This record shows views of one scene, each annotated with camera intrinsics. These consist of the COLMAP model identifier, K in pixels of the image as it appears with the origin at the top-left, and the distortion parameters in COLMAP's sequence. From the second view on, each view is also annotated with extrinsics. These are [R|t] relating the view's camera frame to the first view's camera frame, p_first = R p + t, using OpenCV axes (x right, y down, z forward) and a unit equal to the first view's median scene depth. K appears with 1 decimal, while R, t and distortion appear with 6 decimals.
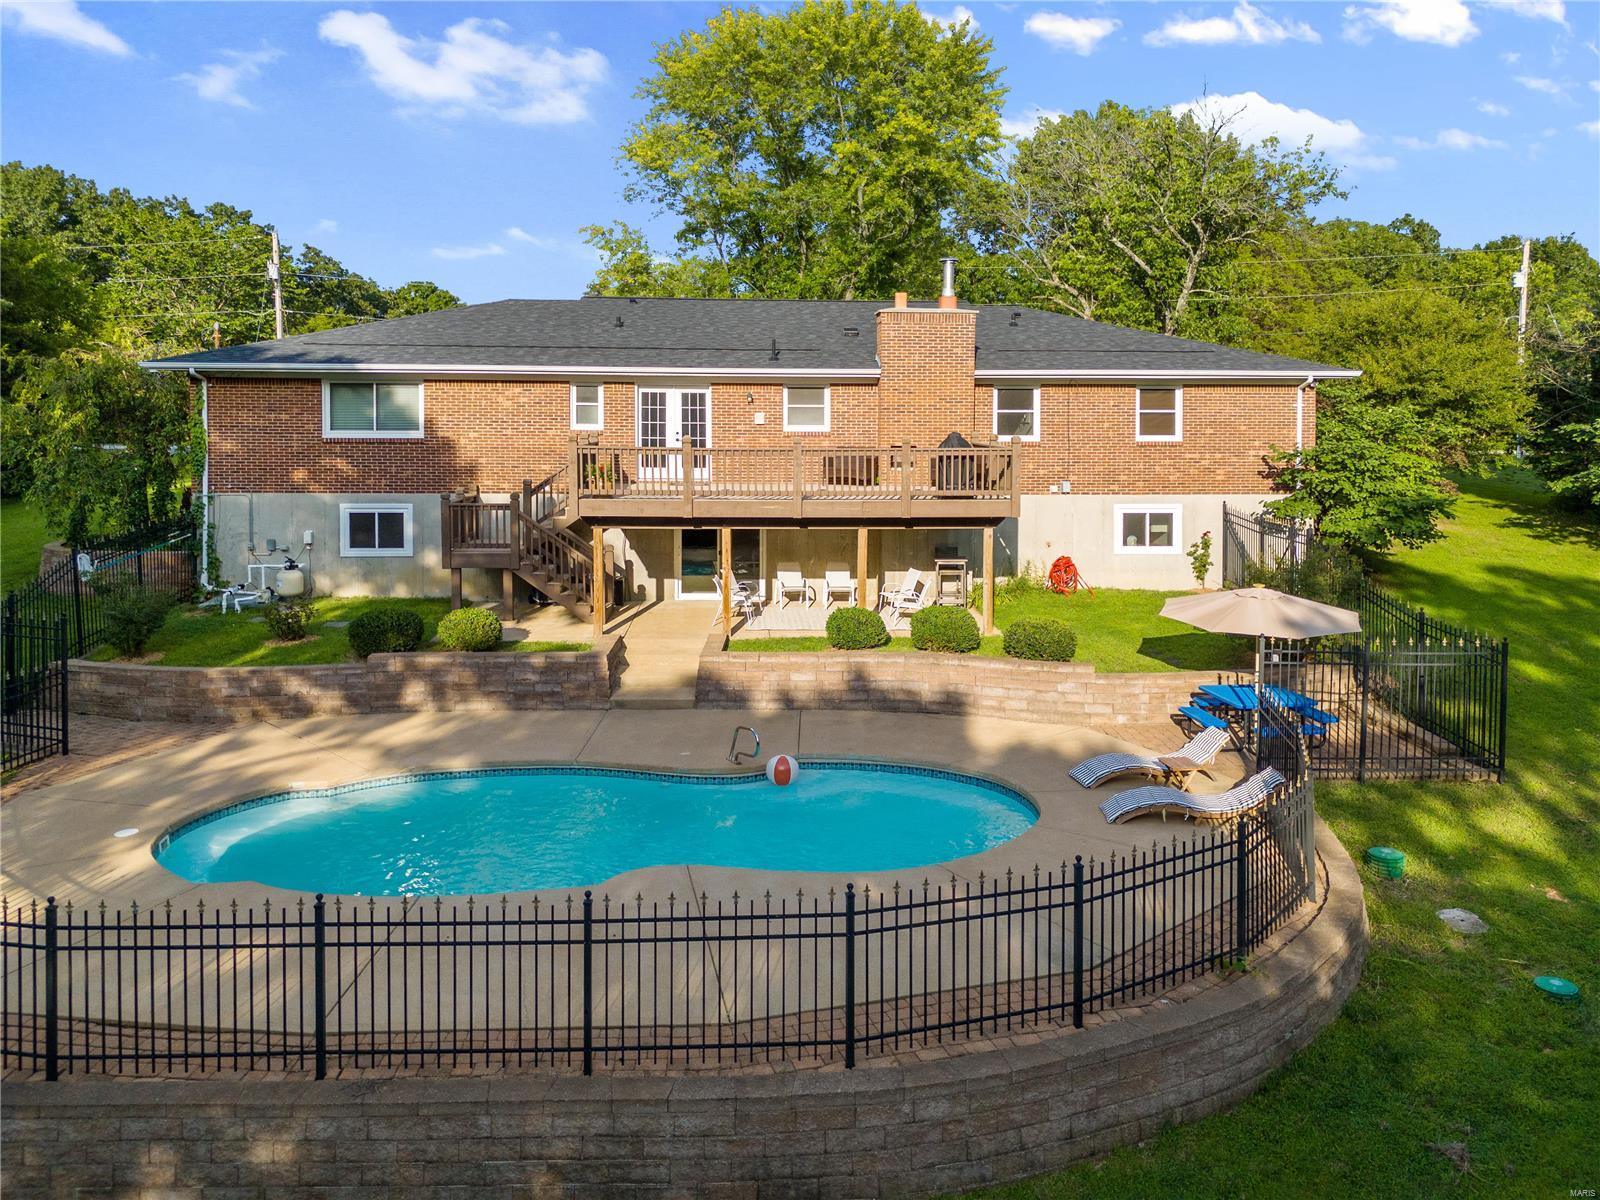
lens RADIAL K [[1206.5, 0, 808.4], [0, 1206.5, 602.5], [0, 0, 1]] dist [0.049372, -0.033498]
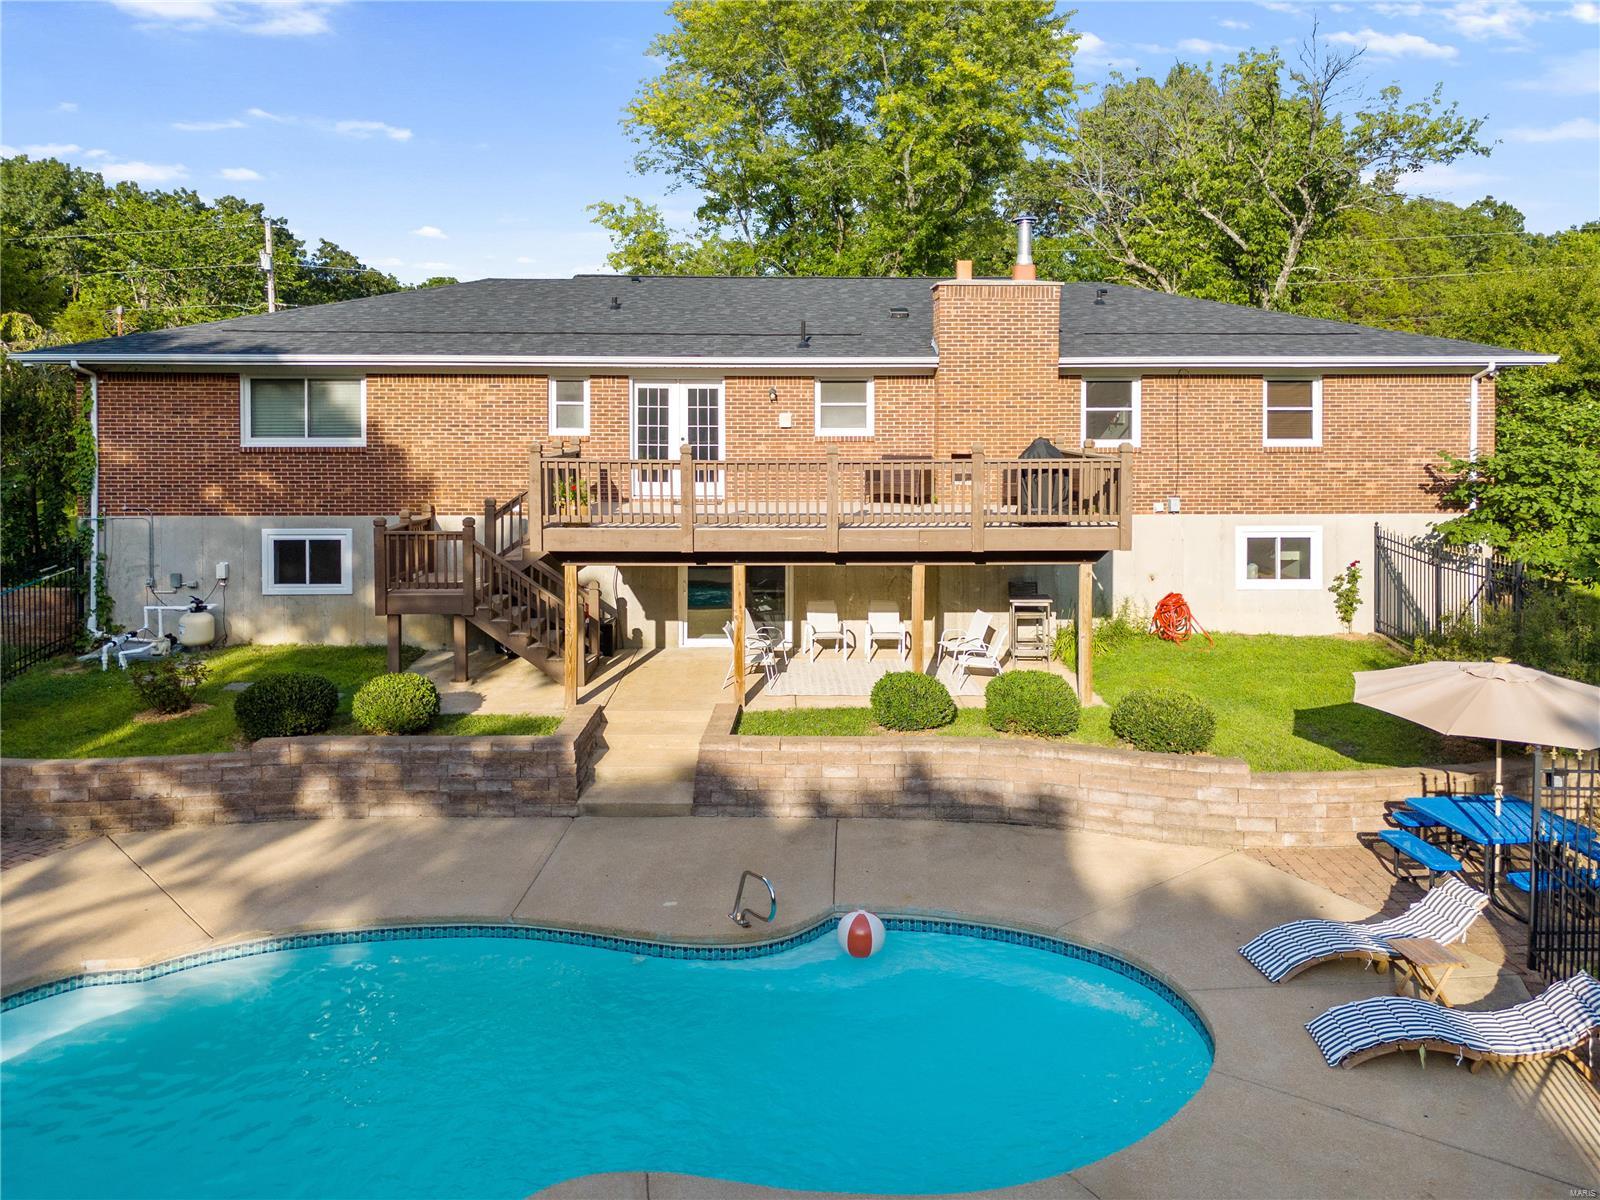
lens RADIAL K [[1229.9, 0, 807.0], [0, 1229.9, 562.7], [0, 0, 1]] dist [0.036685, -0.002488]
pose [[0.999511, -0.000661, -0.031268, -0.001058], [-0.000358, 0.999470, -0.032567, -0.032136], [0.031273, 0.032562, 0.998980, 0.194950]]
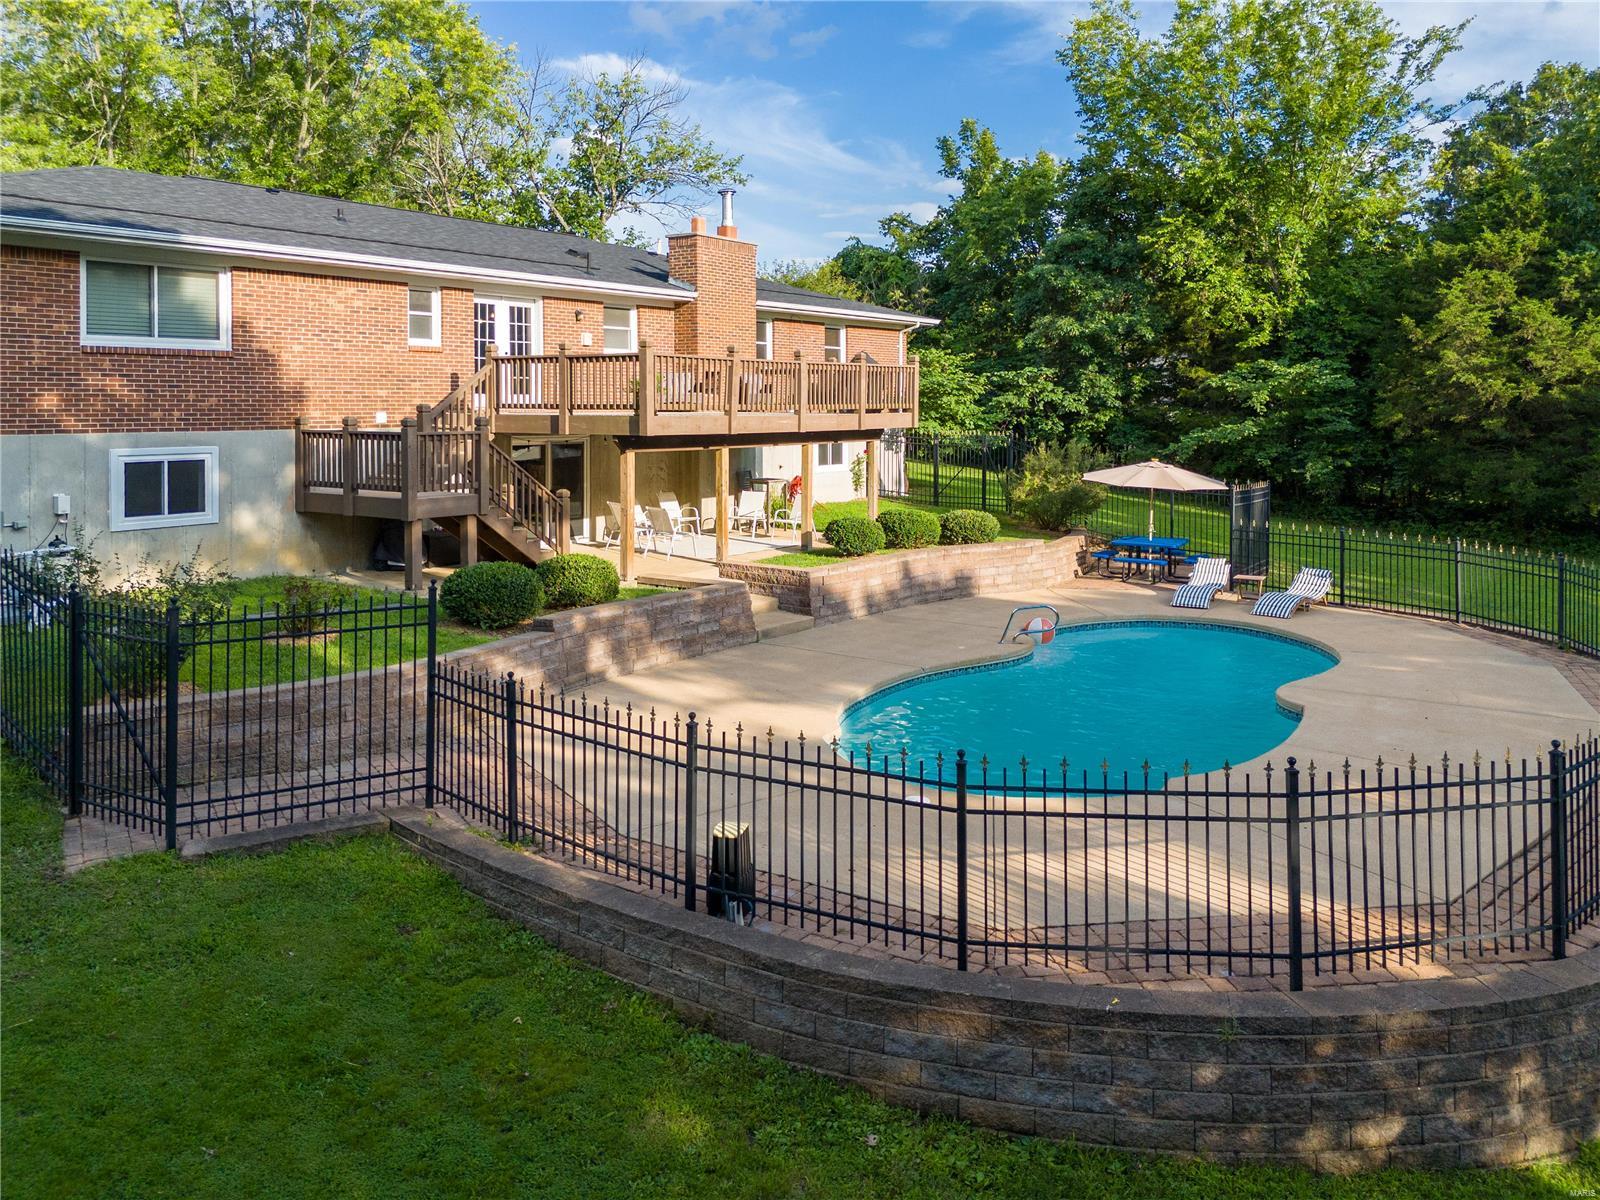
lens RADIAL K [[1229.9, 0, 807.0], [0, 1229.9, 562.7], [0, 0, 1]] dist [0.036685, -0.002488]
pose [[0.625795, -0.108916, 0.772345, -0.668846], [0.128510, 0.991068, 0.035635, 0.002874], [-0.769328, 0.076954, 0.634202, 0.297541]]
